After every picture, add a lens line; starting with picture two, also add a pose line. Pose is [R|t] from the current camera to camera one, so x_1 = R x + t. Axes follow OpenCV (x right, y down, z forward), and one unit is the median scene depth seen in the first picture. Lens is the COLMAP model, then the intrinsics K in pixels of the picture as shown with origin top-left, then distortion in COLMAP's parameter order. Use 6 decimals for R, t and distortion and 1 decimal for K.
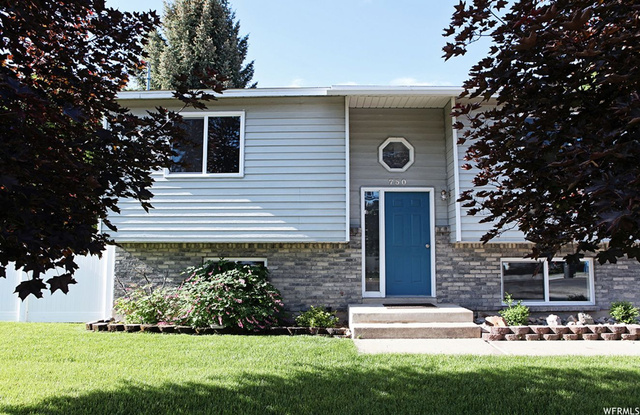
lens RADIAL K [[452.1, 0, 320.0], [0, 452.1, 207.5], [0, 0, 1]] dist [-0.102004, 0.066609]
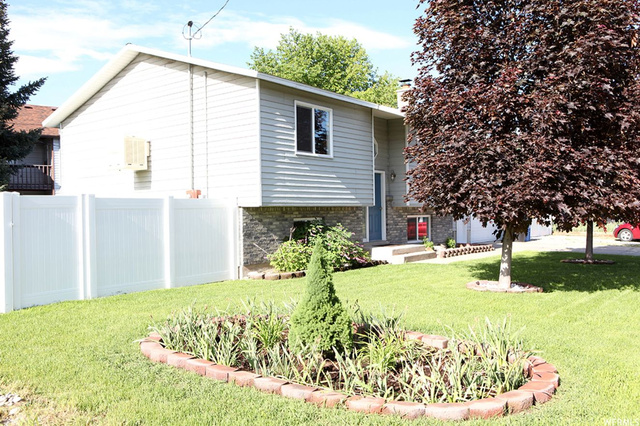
lens RADIAL K [[580.8, 0, 320.0], [0, 580.8, 213.0], [0, 0, 1]] dist [-0.002078, -0.000477]
pose [[0.581560, -0.010081, 0.813441, -1.588616], [-0.070364, 0.995552, 0.062644, -0.010783], [-0.810455, -0.093668, 0.578264, -0.000752]]
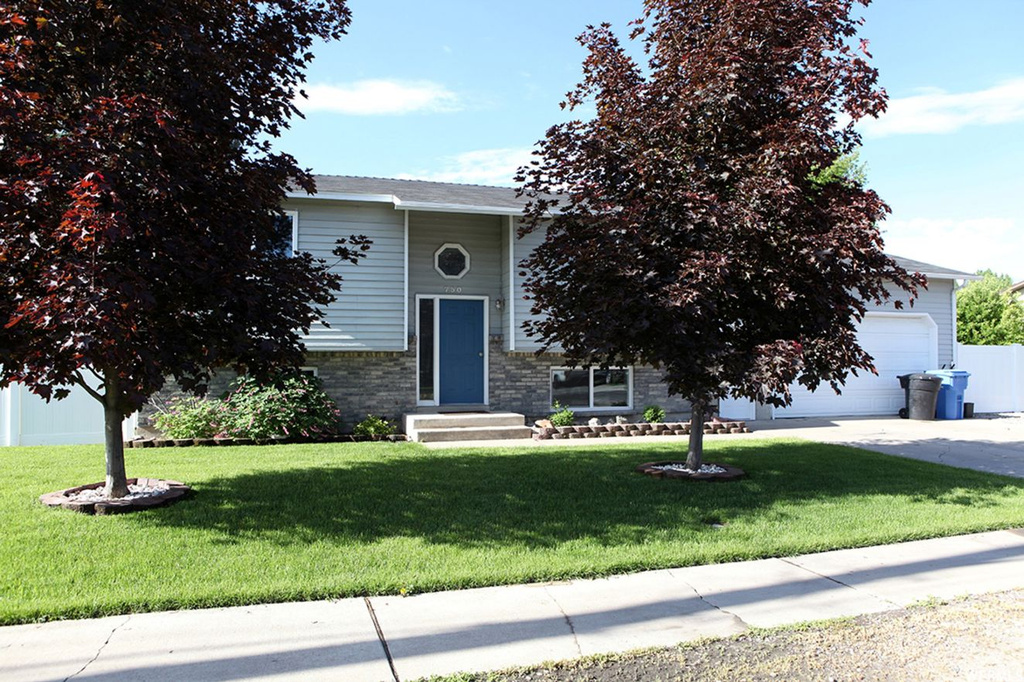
lens RADIAL K [[693.2, 0, 512.0], [0, 693.2, 341.0], [0, 0, 1]] dist [-0.117967, 0.078836]
pose [[0.948260, 0.004227, 0.317466, -0.193258], [-0.027976, 0.997135, 0.070286, -0.056726], [-0.316259, -0.075530, 0.945661, -0.499792]]
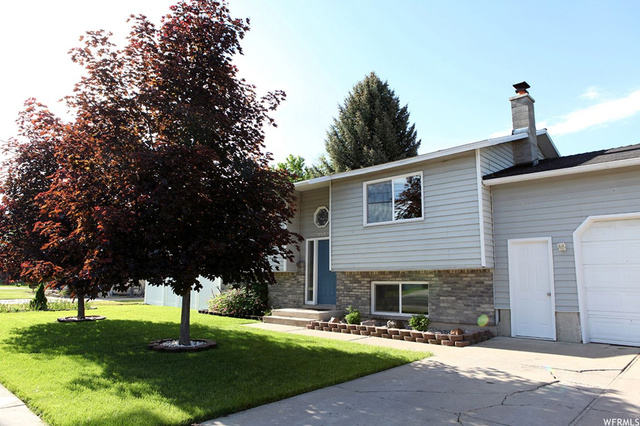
lens RADIAL K [[433.2, 0, 320.0], [0, 433.2, 213.0], [0, 0, 1]] dist [-0.117967, 0.078836]
pose [[0.739705, -0.102072, -0.665145, 1.270445], [0.065383, 0.994654, -0.079925, -0.008031], [0.669747, 0.015631, 0.742425, -0.172763]]
